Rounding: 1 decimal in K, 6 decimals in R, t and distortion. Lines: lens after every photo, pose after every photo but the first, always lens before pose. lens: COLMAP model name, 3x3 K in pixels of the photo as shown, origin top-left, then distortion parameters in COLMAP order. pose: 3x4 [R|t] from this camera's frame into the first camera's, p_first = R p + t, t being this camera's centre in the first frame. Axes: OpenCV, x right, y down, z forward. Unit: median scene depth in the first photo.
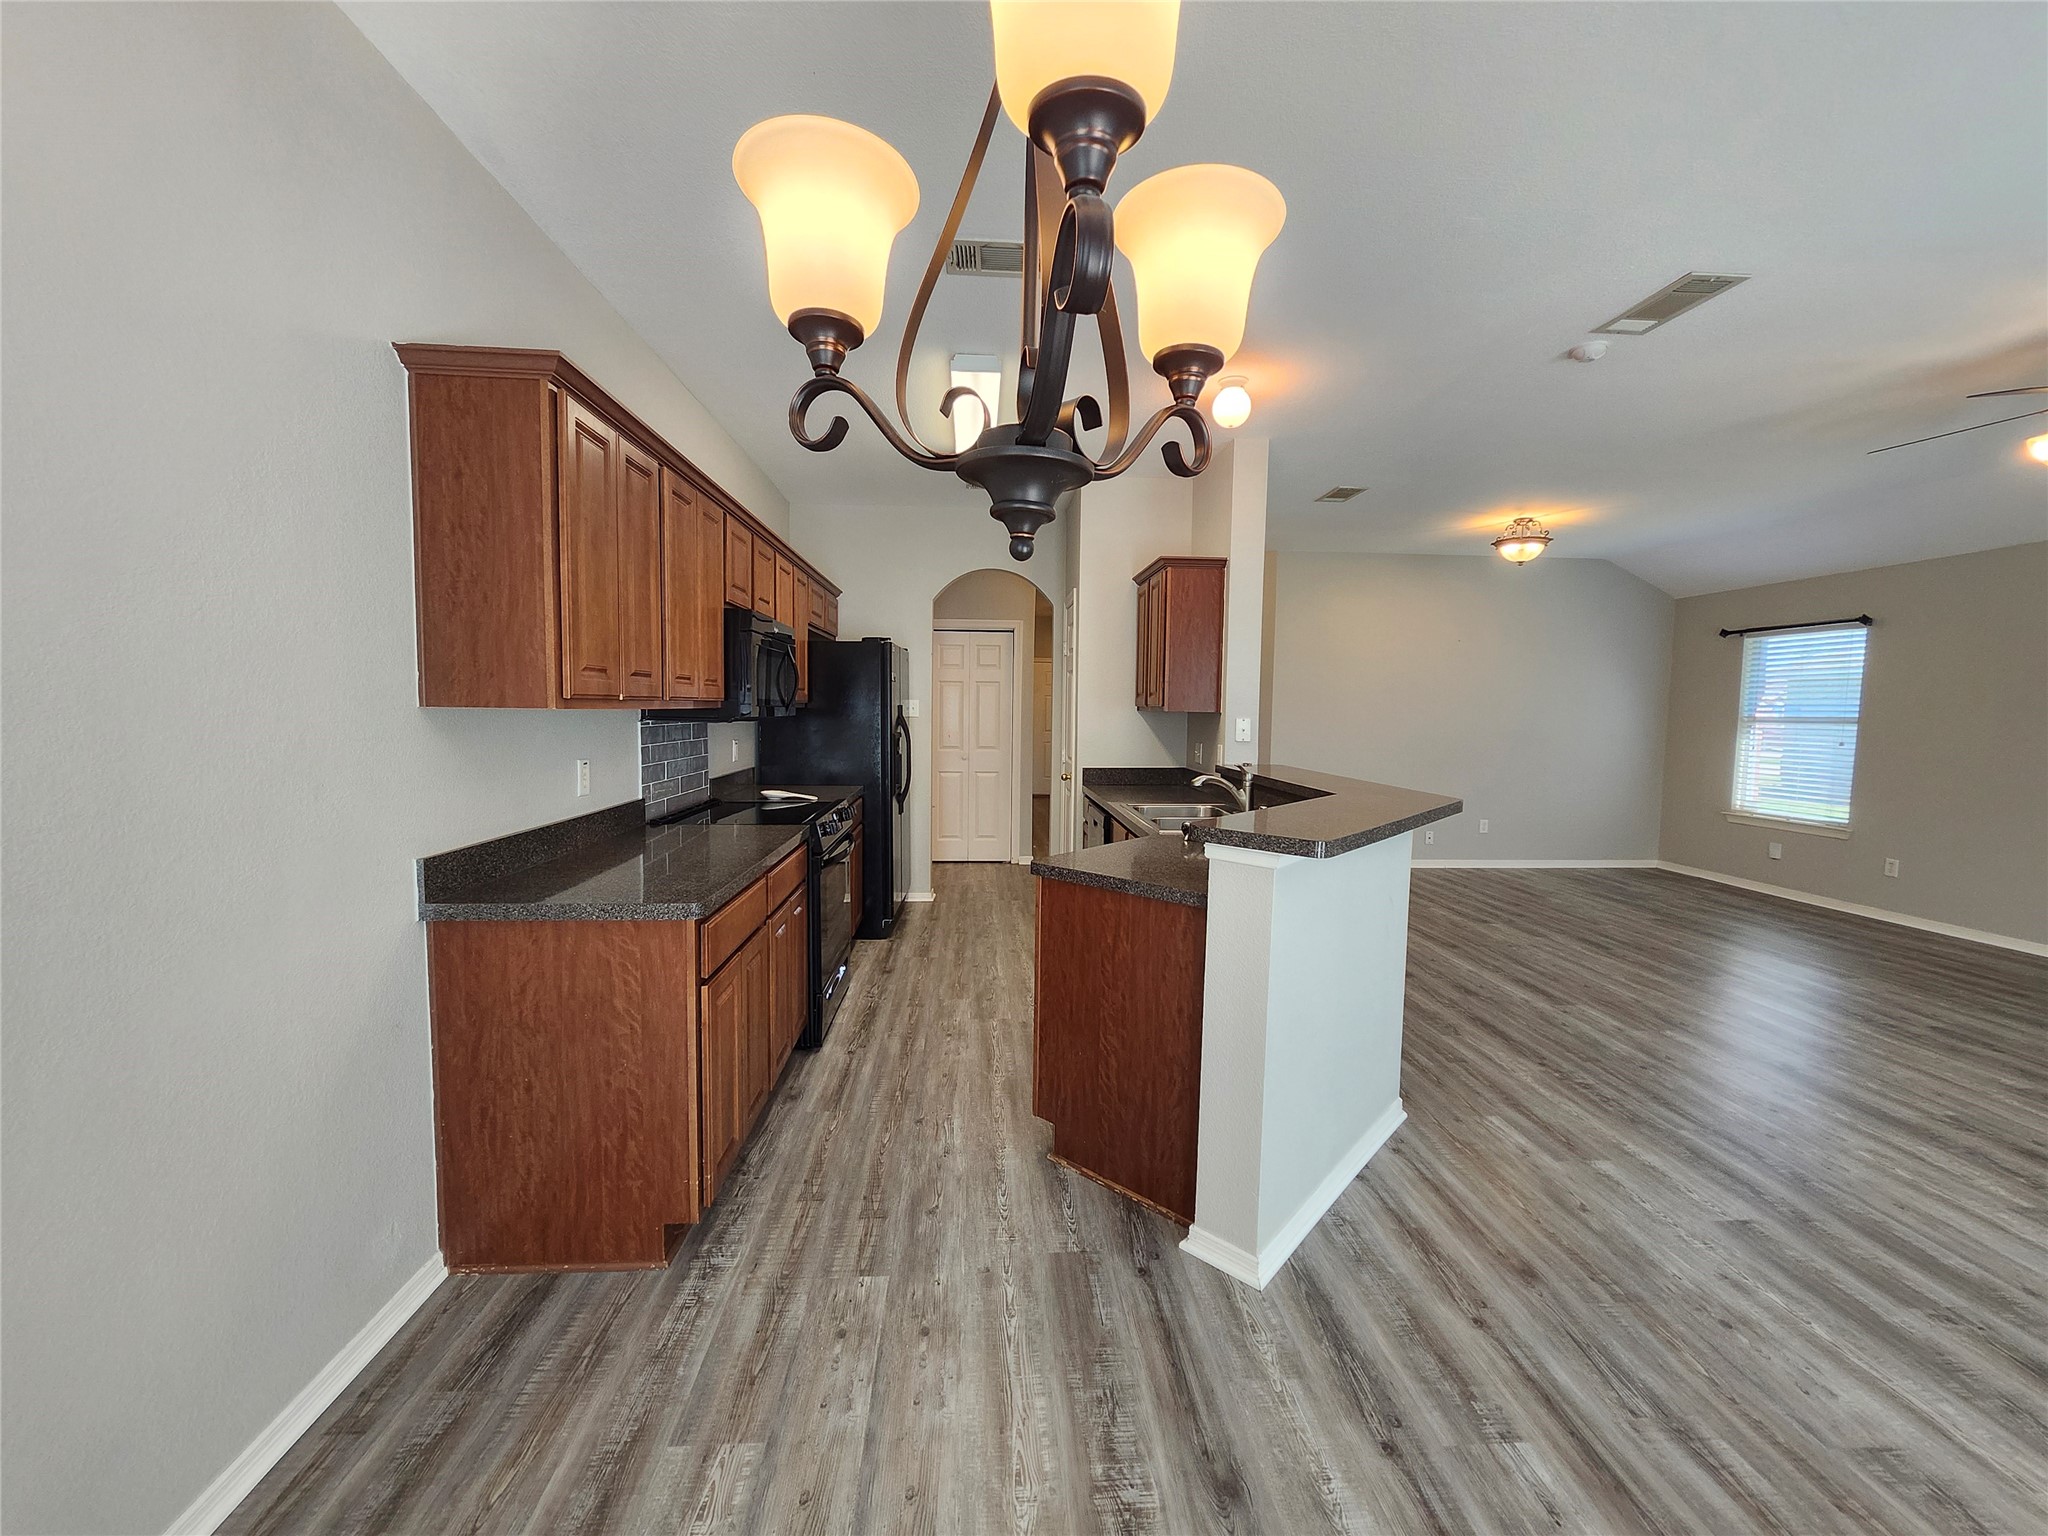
lens RADIAL K [[805.5, 0, 1026.6], [0, 805.5, 761.4], [0, 0, 1]] dist [0.000233, 0.000001]
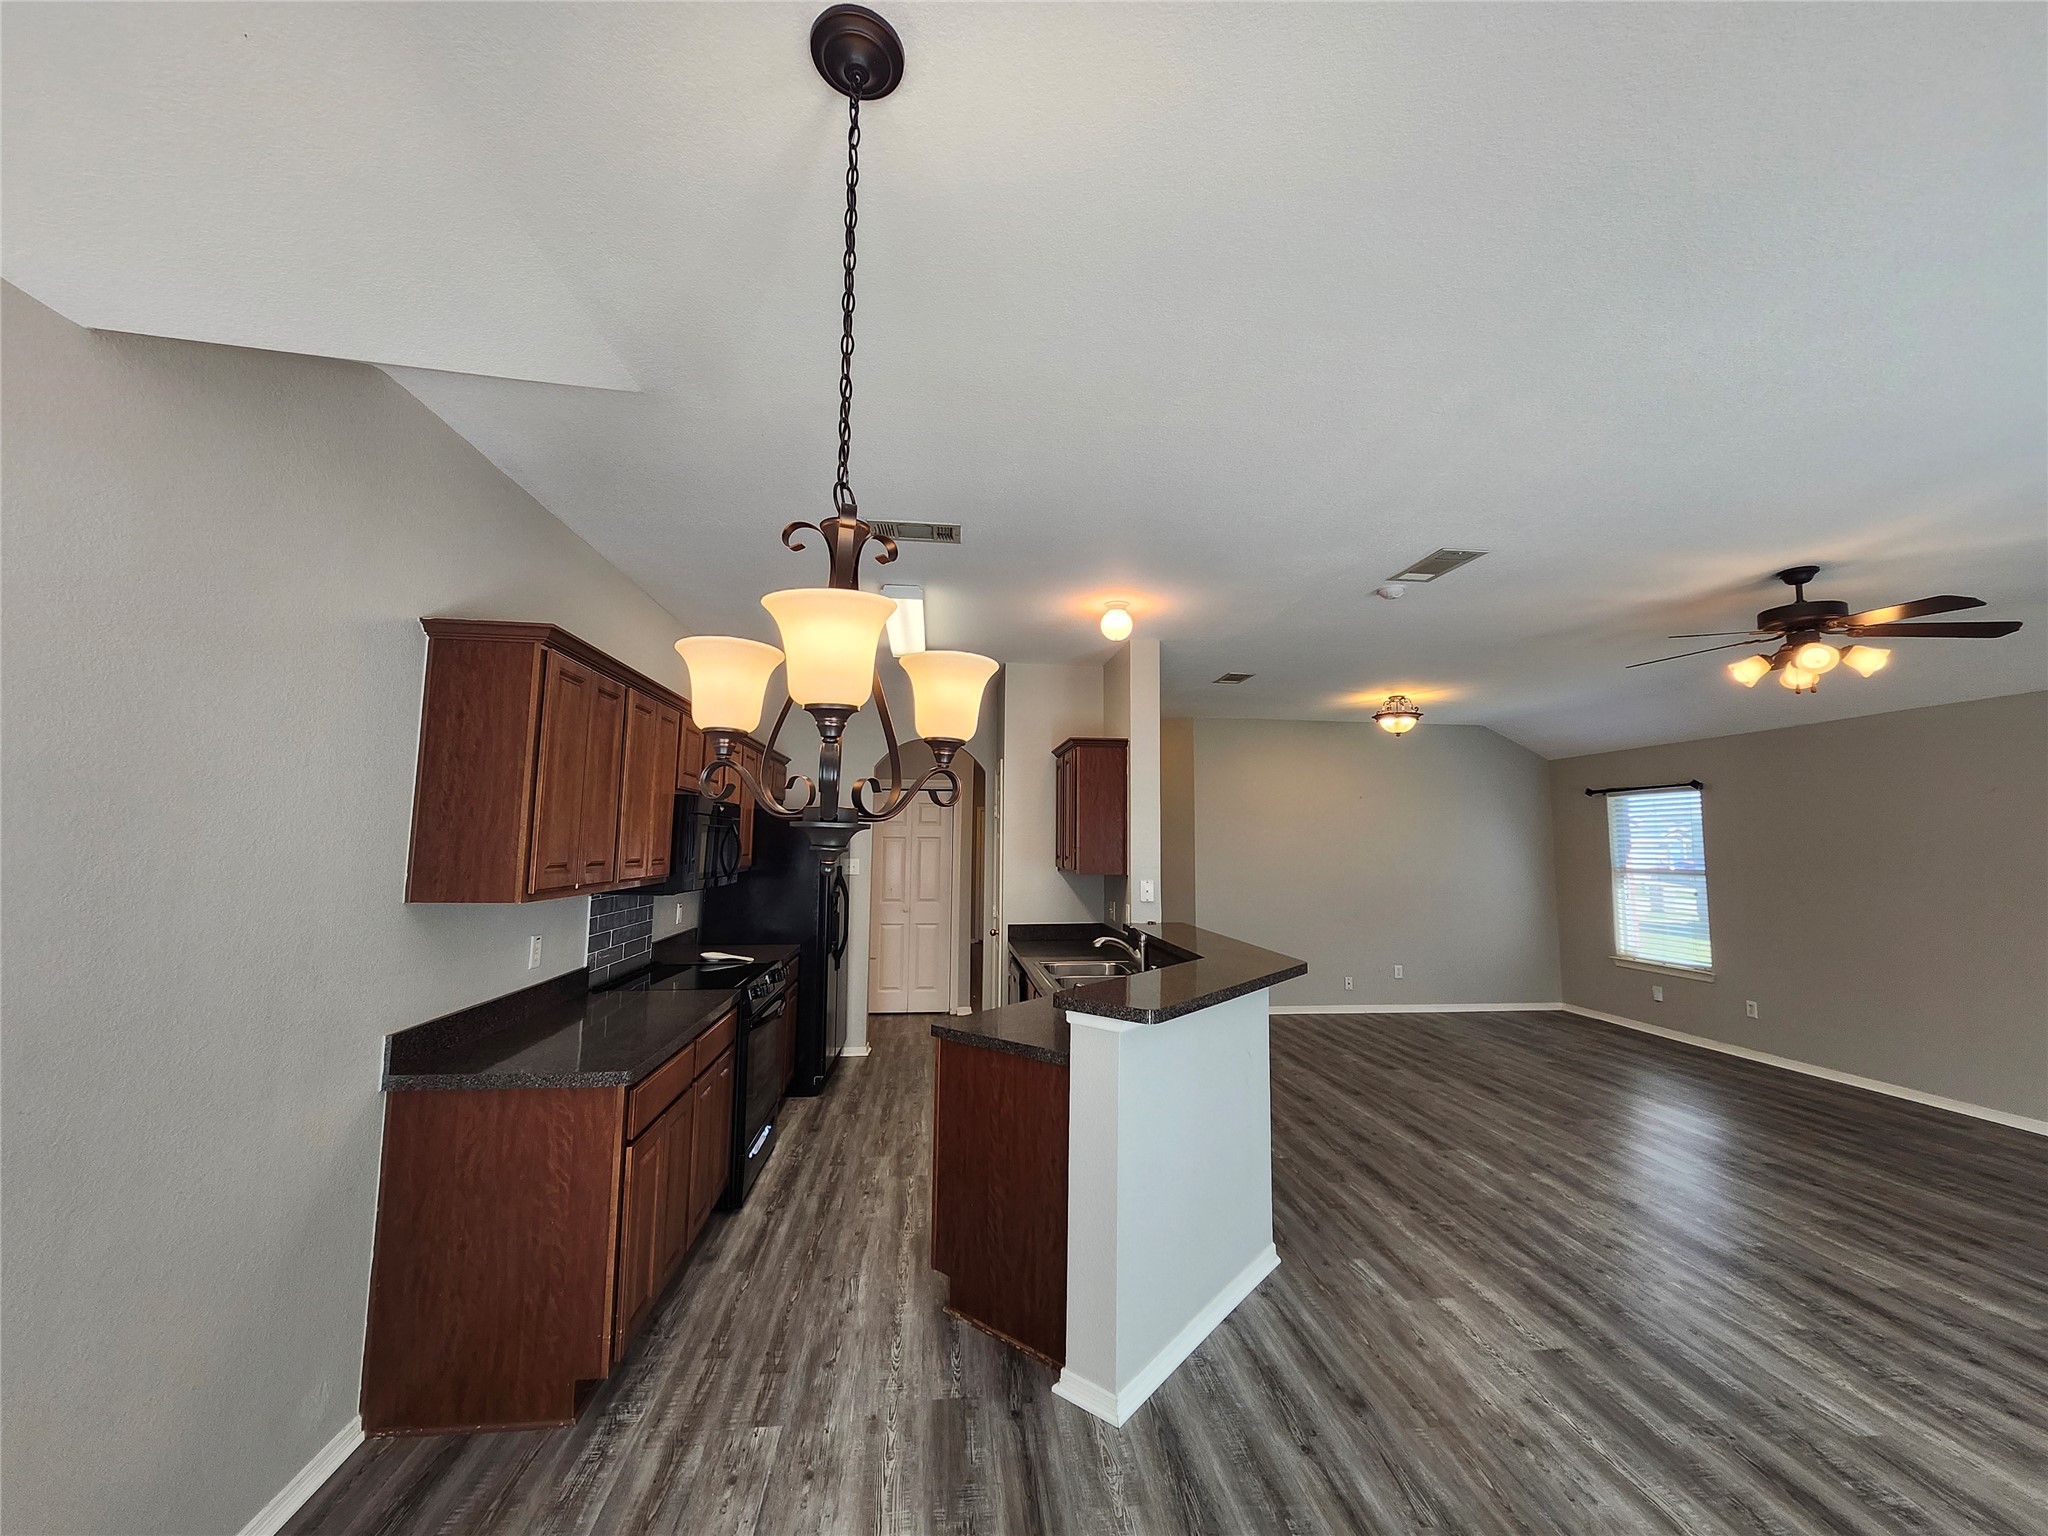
lens RADIAL K [[805.4, 0, 1024.1], [0, 805.4, 758.4], [0, 0, 1]] dist [-0.000667, -0.000224]
pose [[0.998986, 0.000408, 0.045012, 0.079249], [0.007366, 0.984998, -0.172411, -0.045971], [-0.044407, 0.172568, 0.983996, -0.180017]]
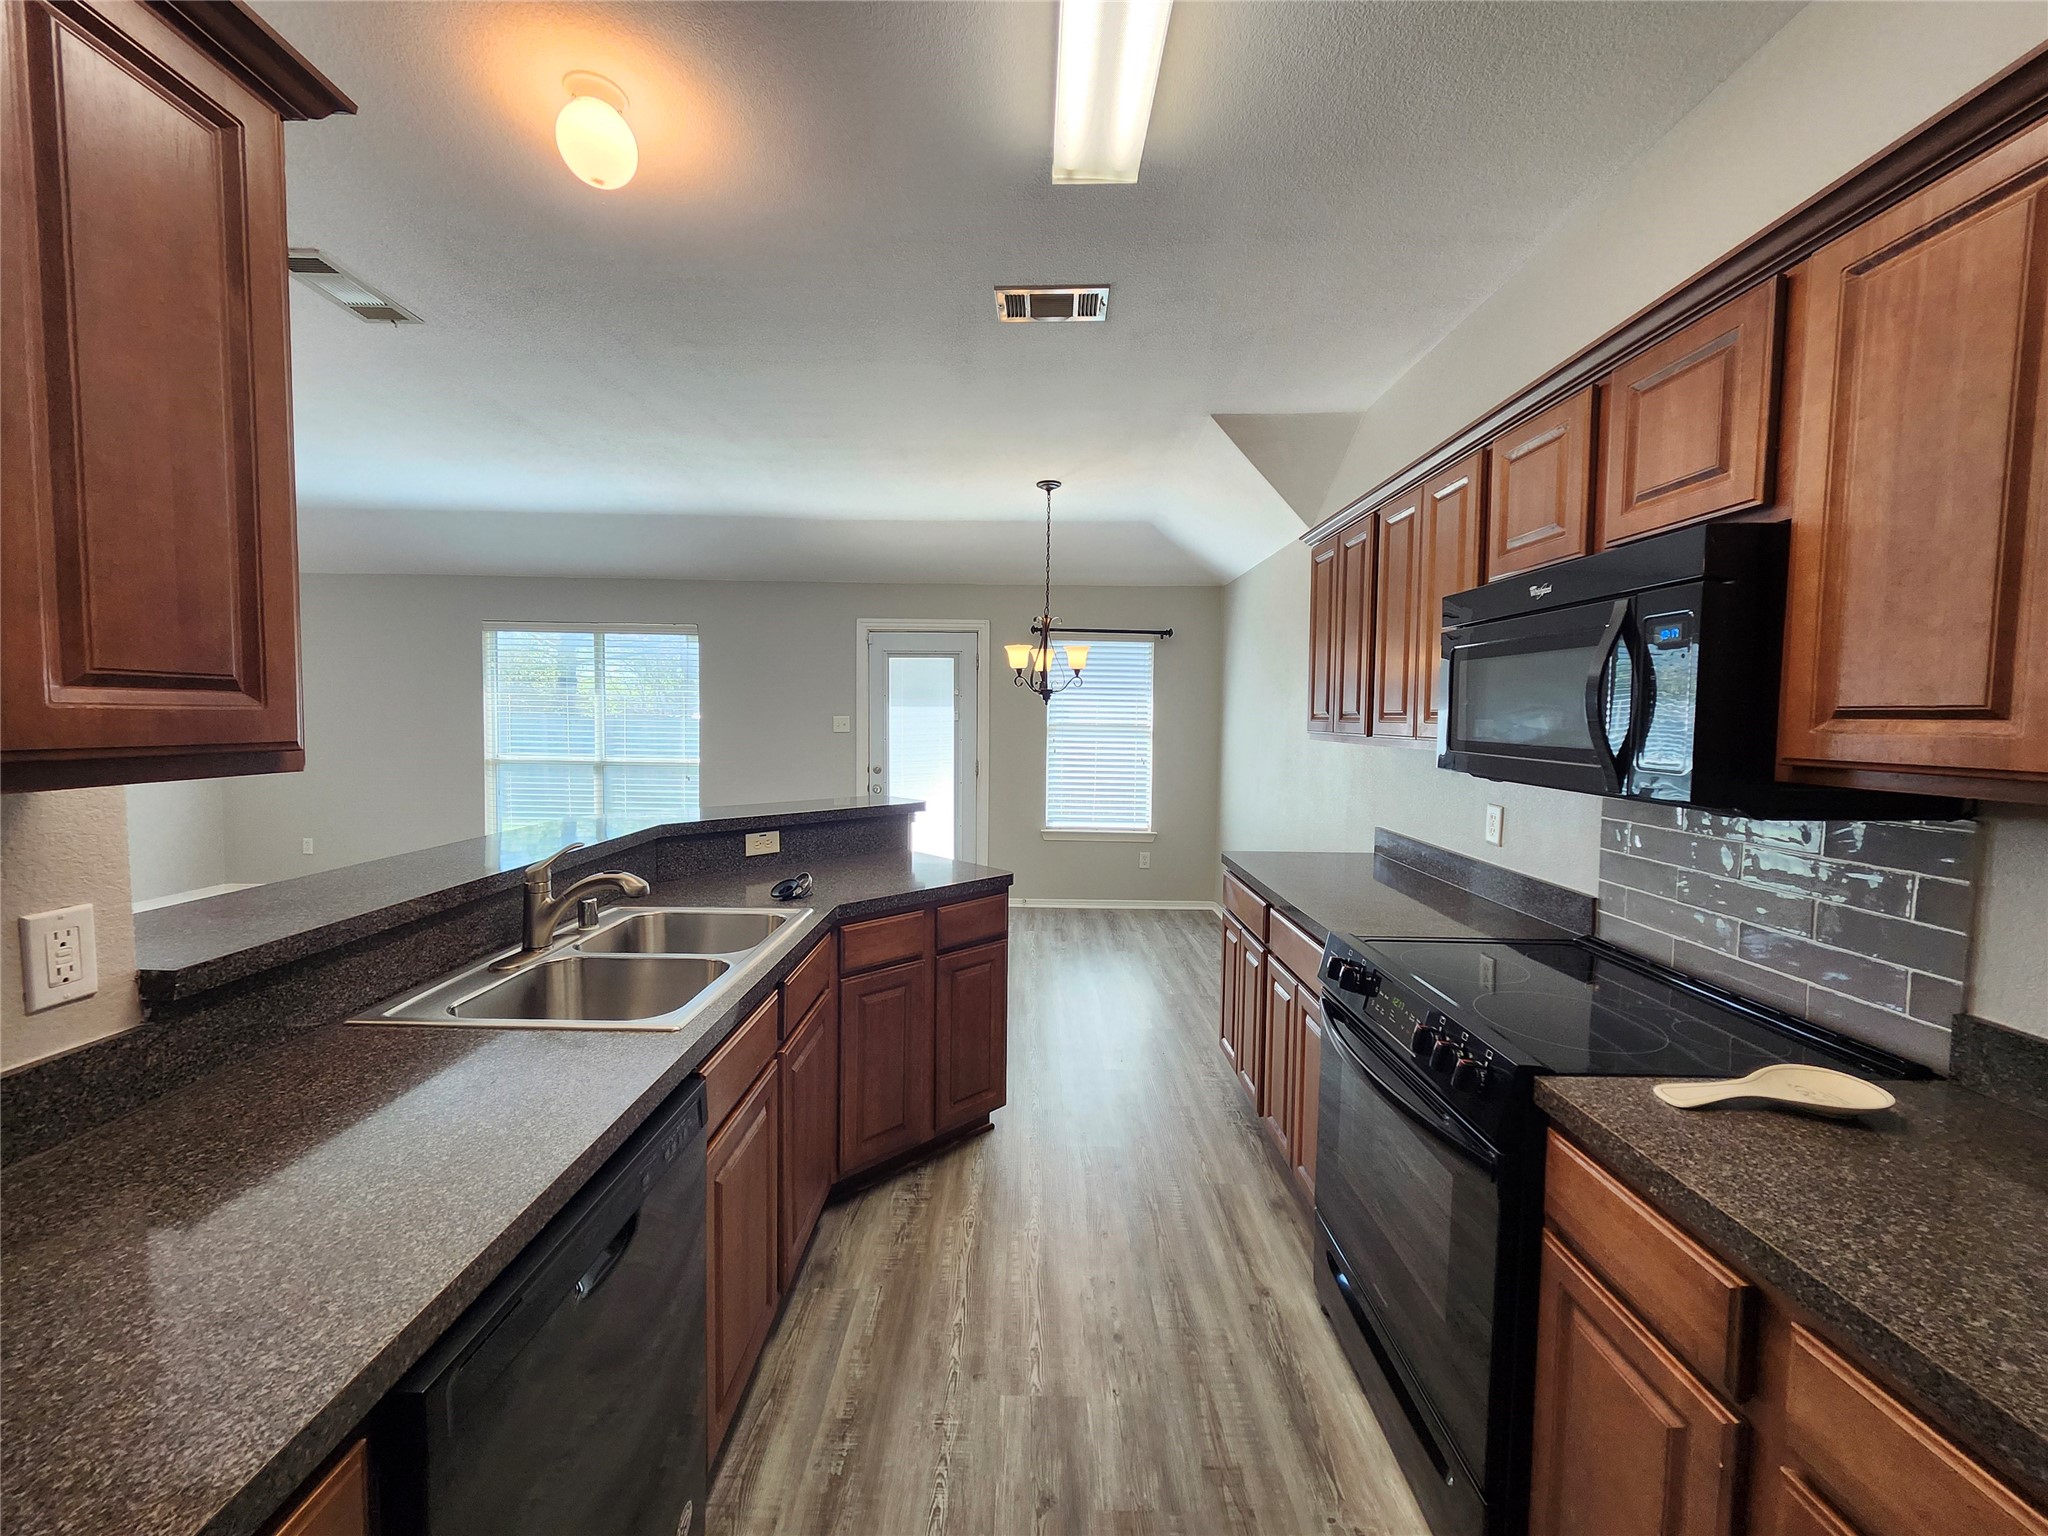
lens RADIAL K [[817.8, 0, 1015.3], [0, 817.8, 755.9], [0, 0, 1]] dist [0.027306, -0.000054]
pose [[-0.996287, -0.029077, 0.081037, -0.077493], [-0.019292, 0.992705, 0.119013, -0.157625], [-0.083907, 0.117008, -0.989580, 1.947739]]
